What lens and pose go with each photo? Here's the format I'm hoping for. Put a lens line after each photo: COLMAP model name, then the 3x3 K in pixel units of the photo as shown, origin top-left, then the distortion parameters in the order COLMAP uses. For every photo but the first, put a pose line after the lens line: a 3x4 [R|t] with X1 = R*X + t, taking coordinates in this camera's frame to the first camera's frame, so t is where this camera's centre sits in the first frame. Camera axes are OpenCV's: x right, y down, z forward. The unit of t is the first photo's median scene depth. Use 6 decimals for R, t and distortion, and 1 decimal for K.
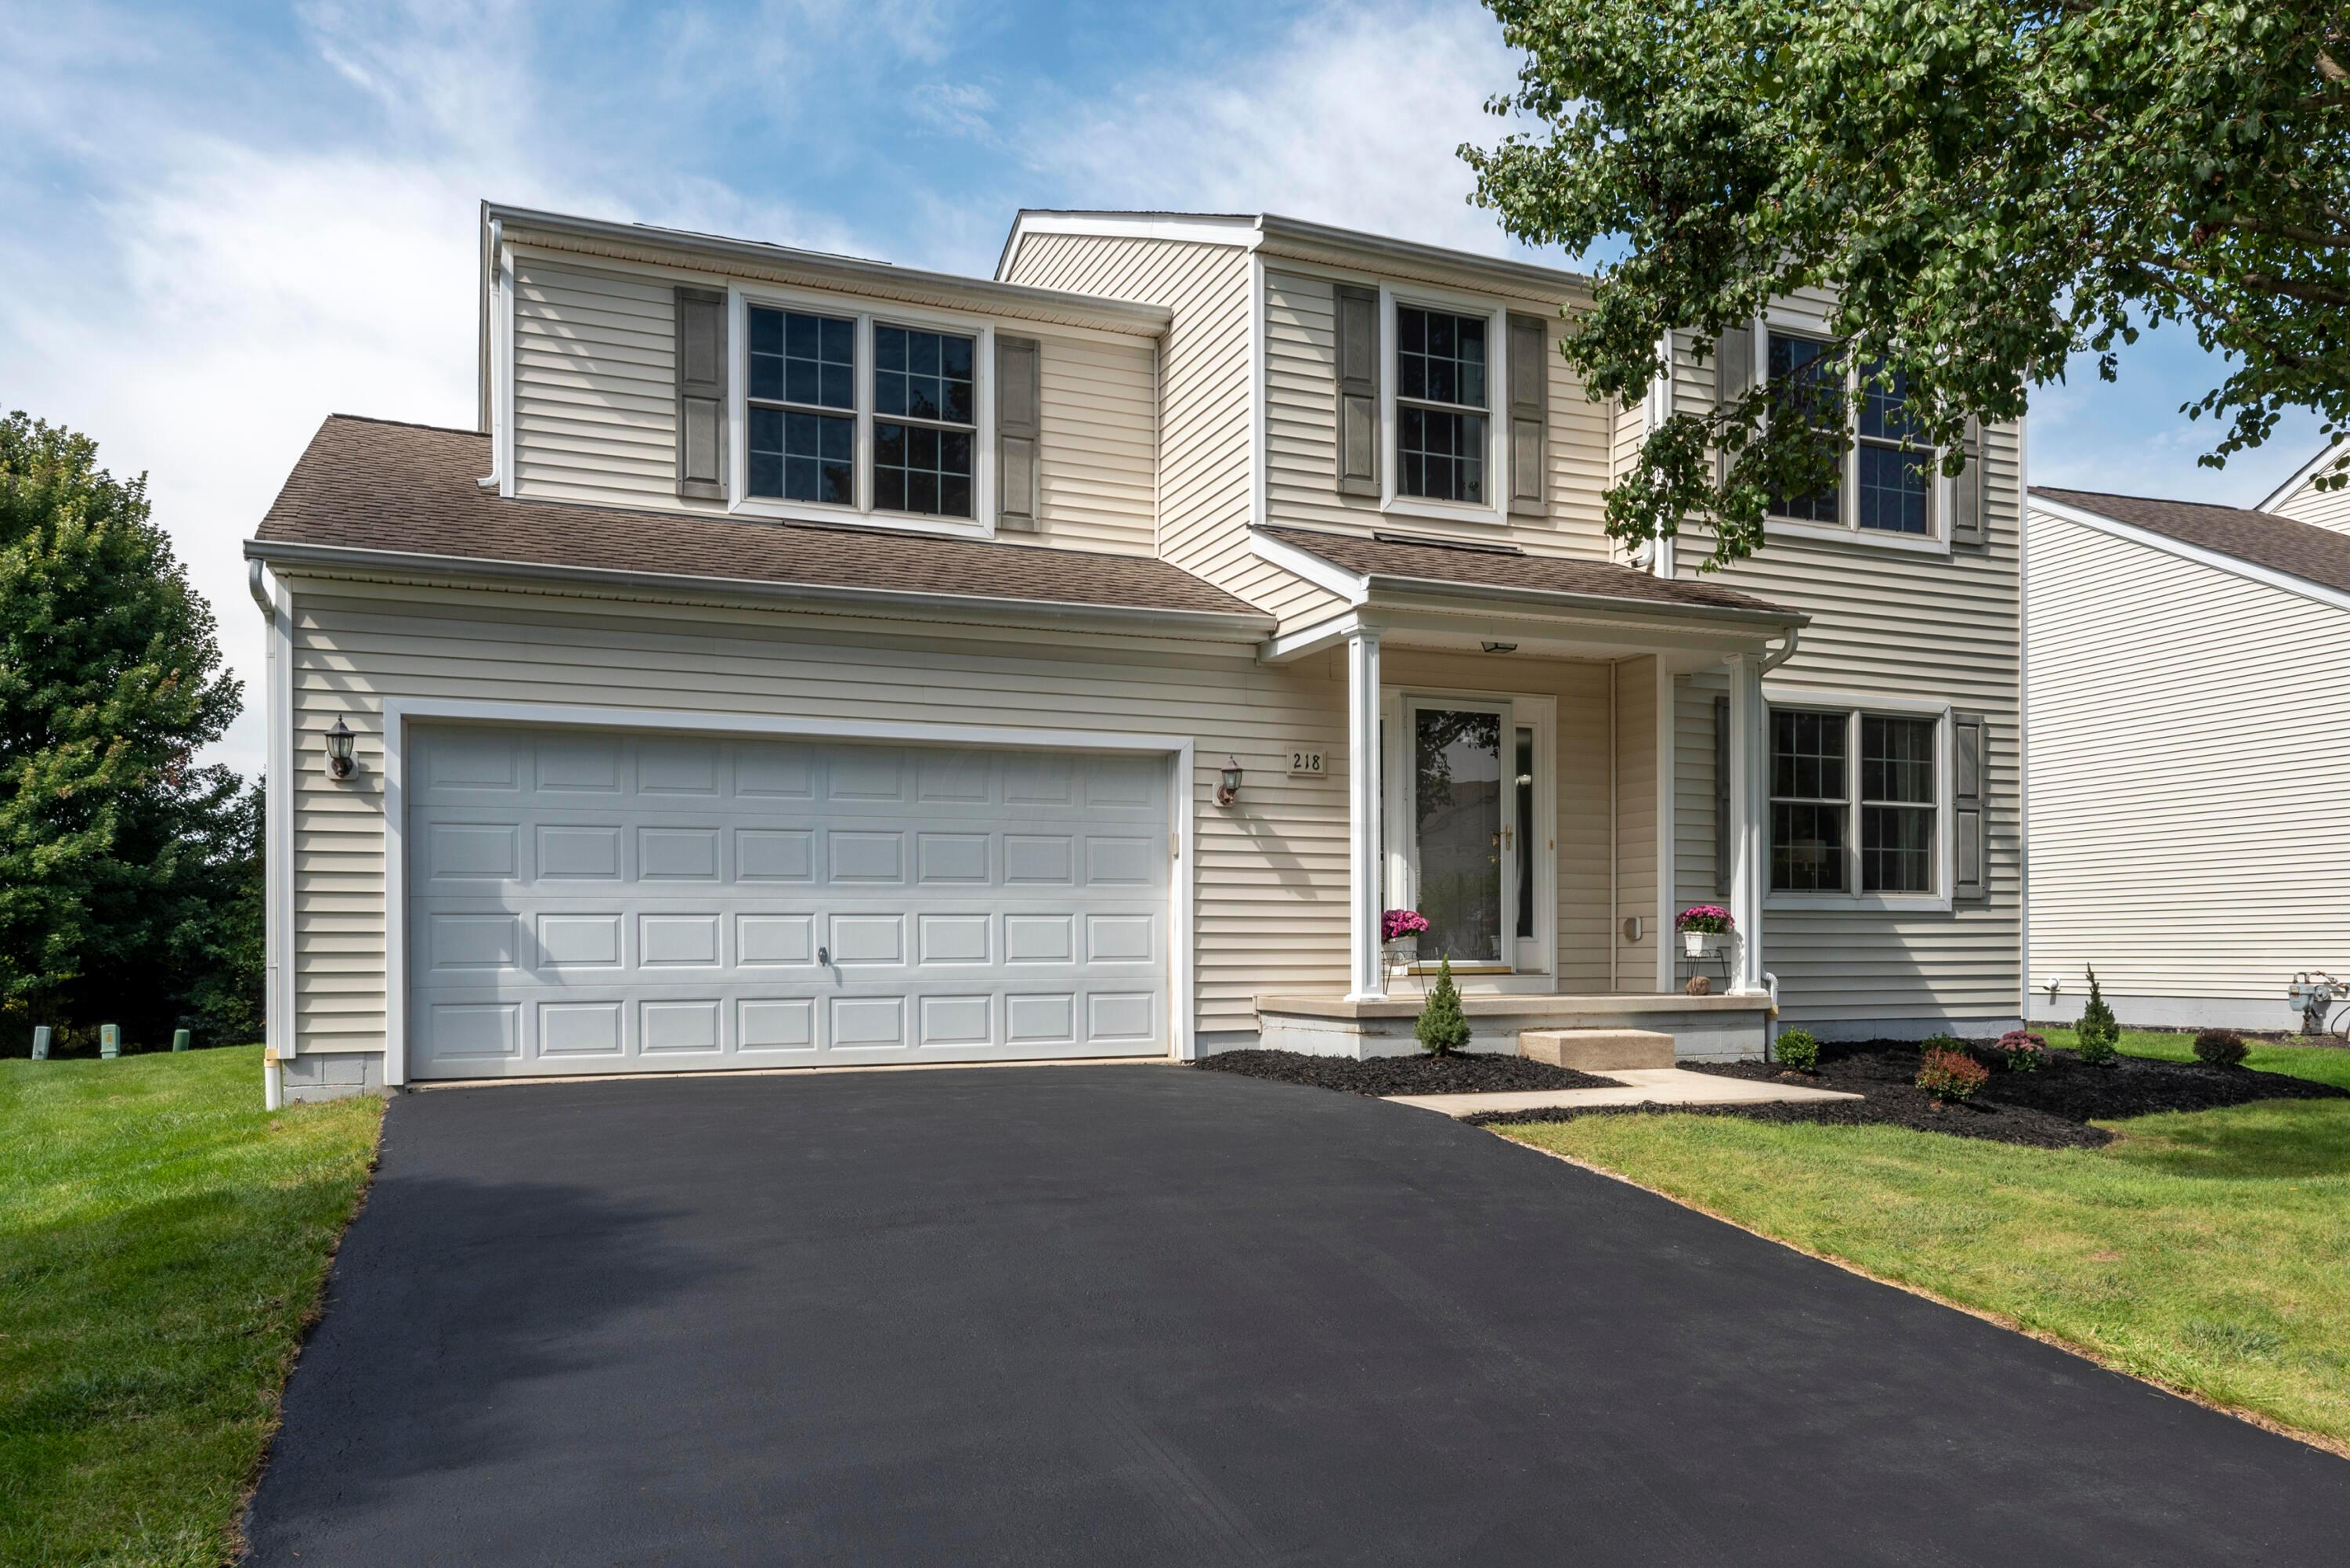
lens RADIAL K [[1392.0, 0, 1089.5], [0, 1392.0, 794.8], [0, 0, 1]] dist [0.003681, -0.002494]
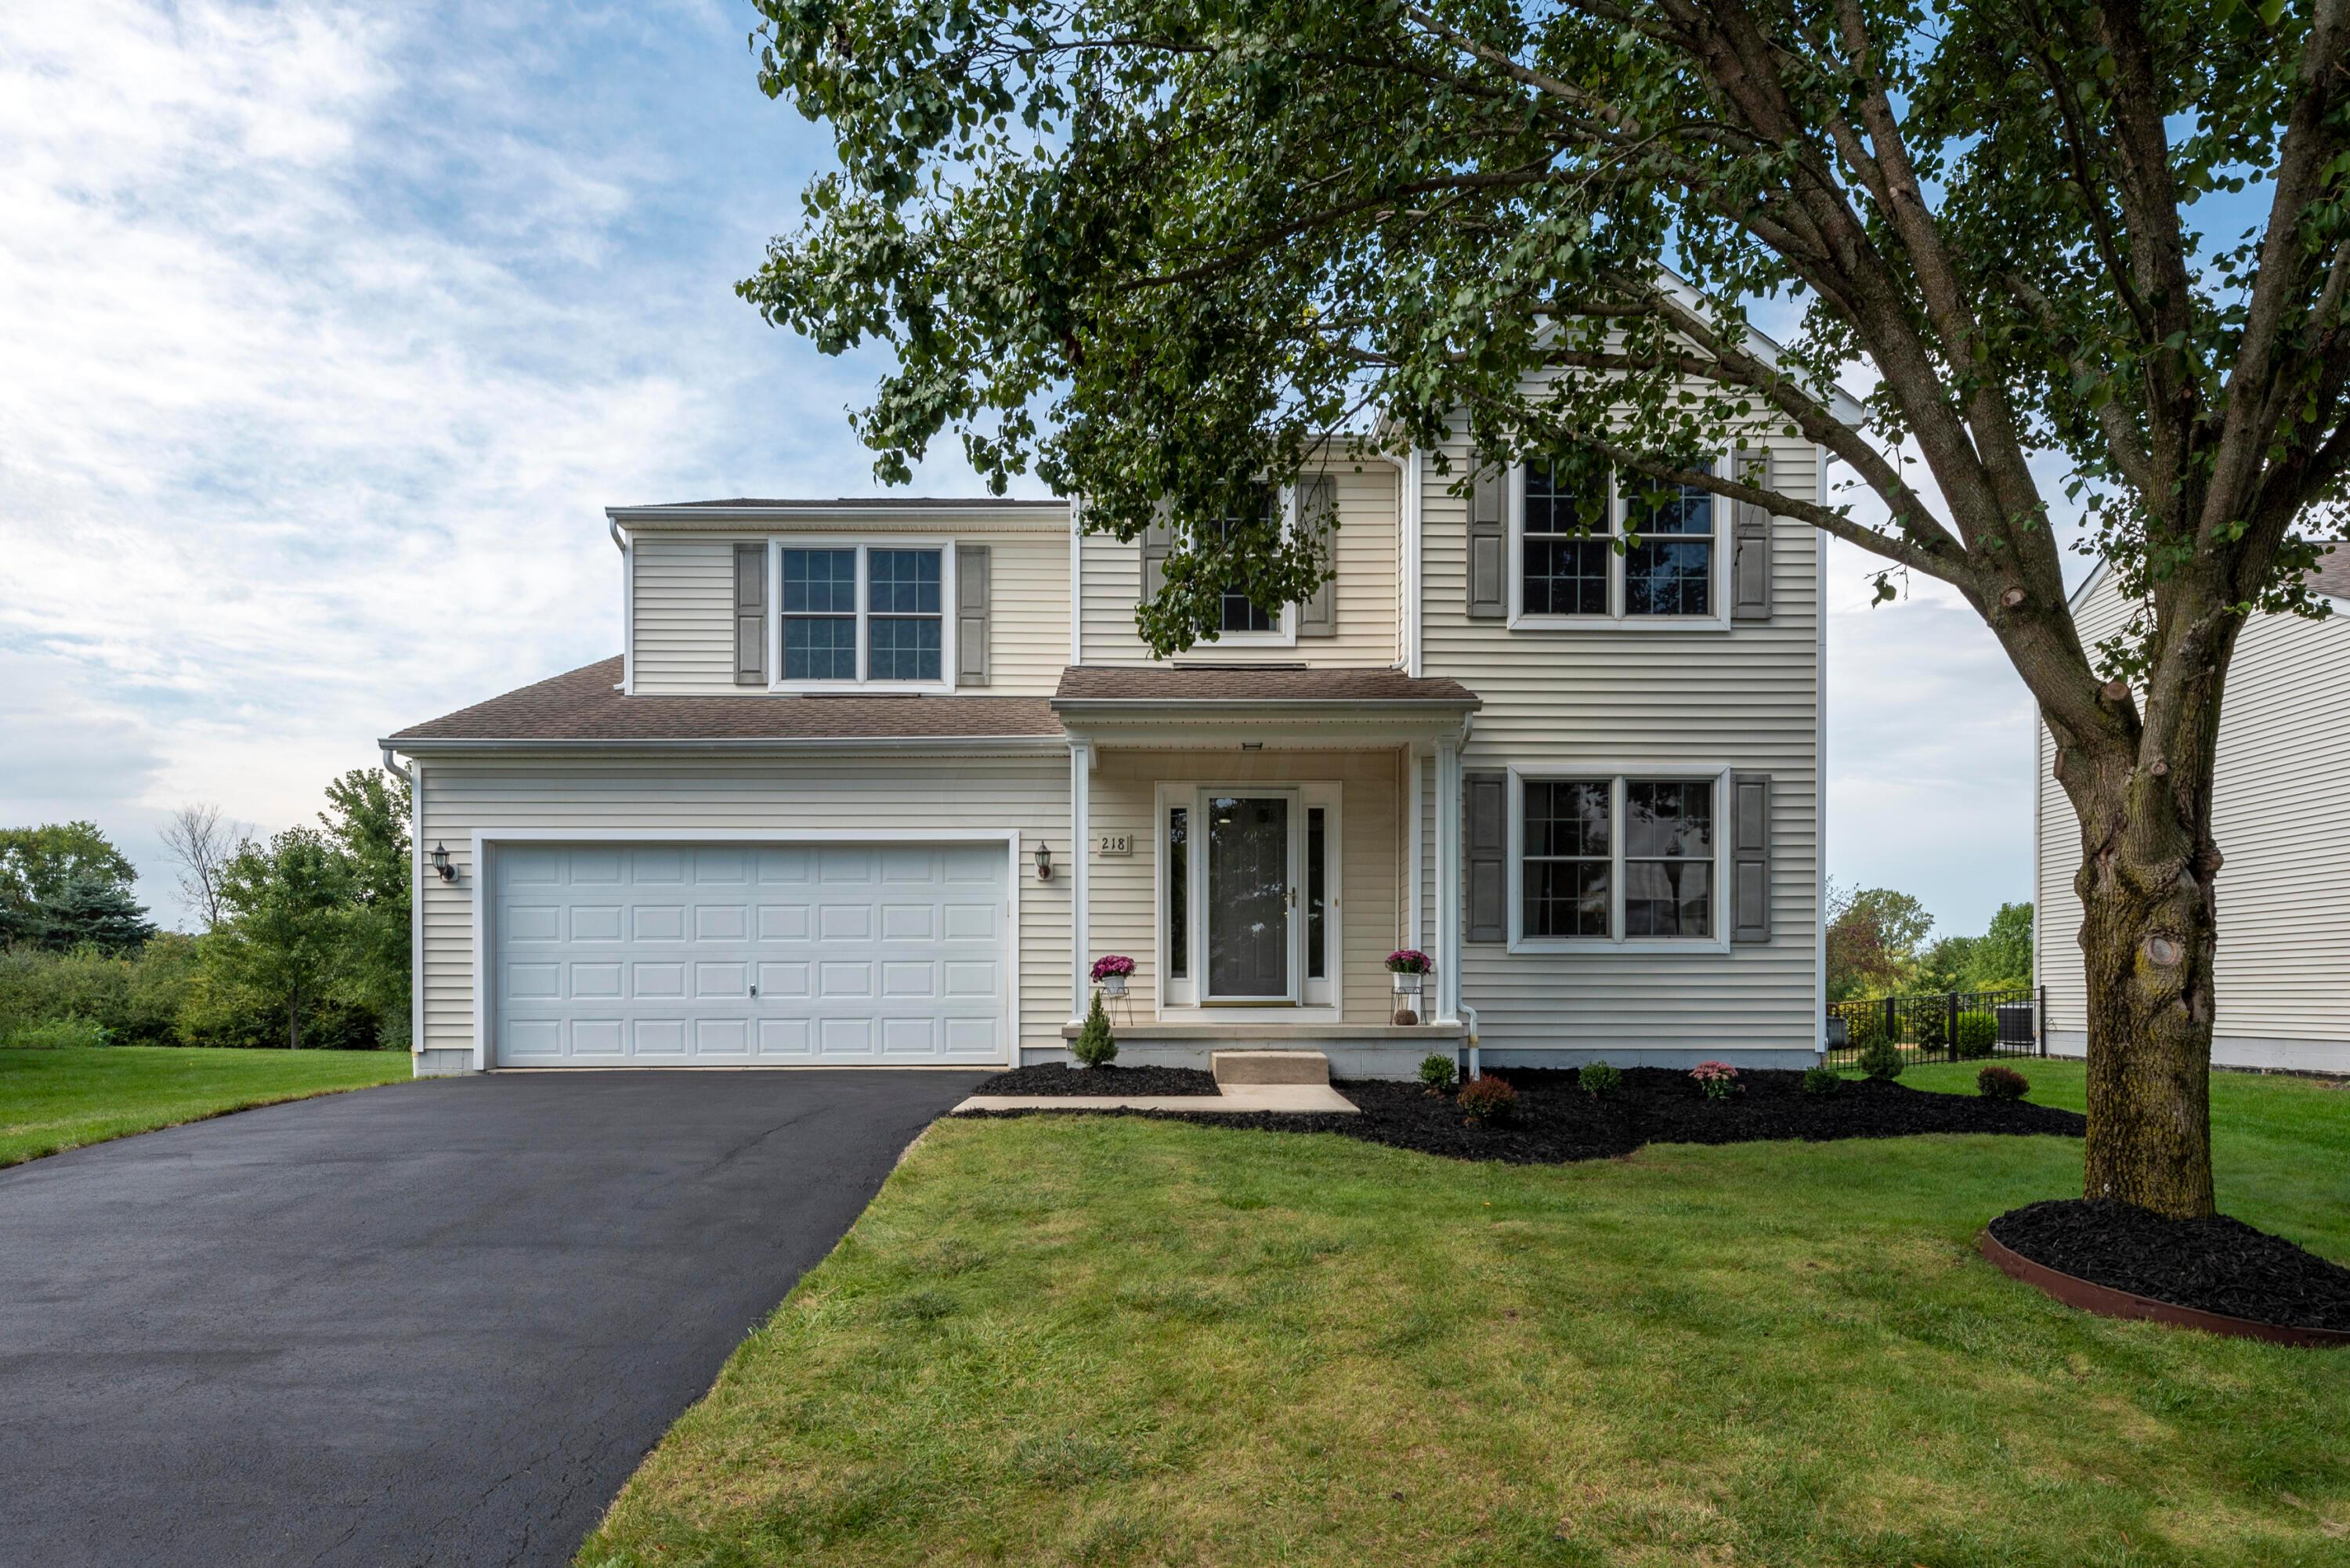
lens RADIAL K [[1018.6, 0, 1202.7], [0, 1018.6, 900.8], [0, 0, 1]] dist [0.001175, 0.000314]
pose [[0.950399, -0.026178, -0.309930, 0.503961], [0.032504, 0.999355, 0.015261, 0.017226], [0.309330, -0.024578, 0.950637, 0.108192]]
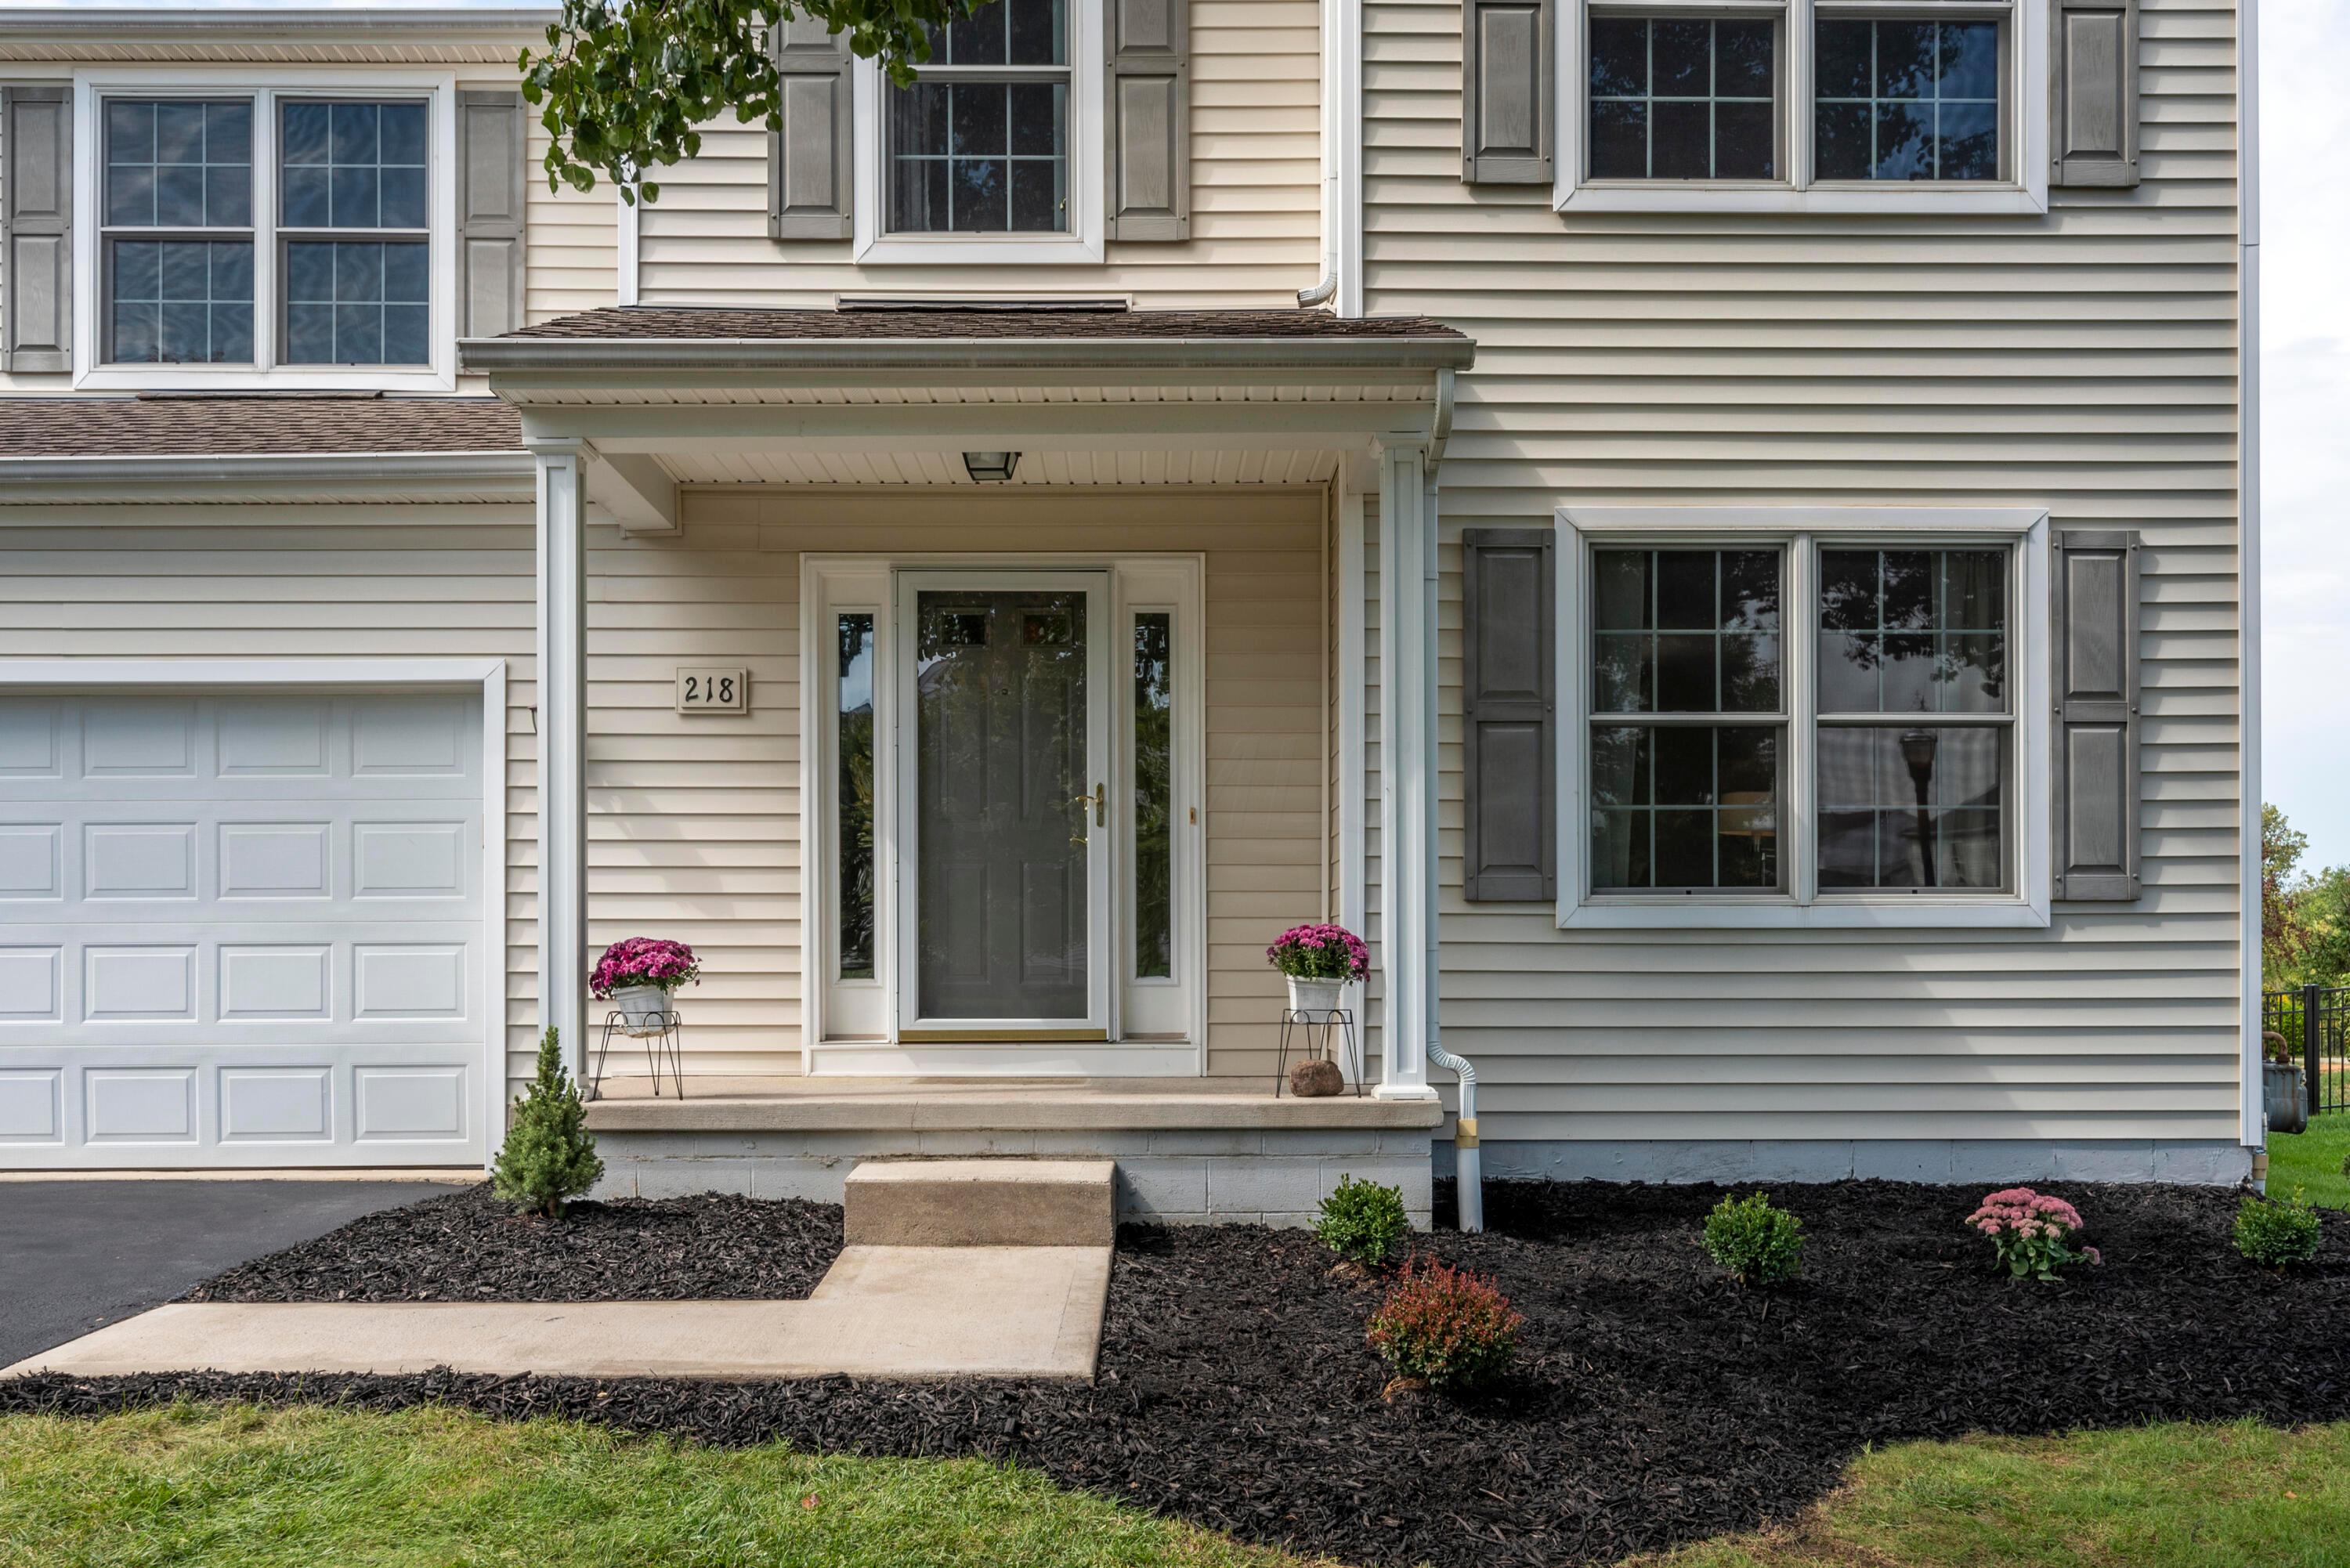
lens RADIAL K [[1587.2, 0, 1171.5], [0, 1587.2, 806.0], [0, 0, 1]] dist [-0.001247, 0.007555]
pose [[0.948753, -0.029287, -0.314659, 0.533549], [0.034310, 0.999357, 0.010434, 0.025275], [0.314151, -0.020695, 0.949147, 0.386637]]
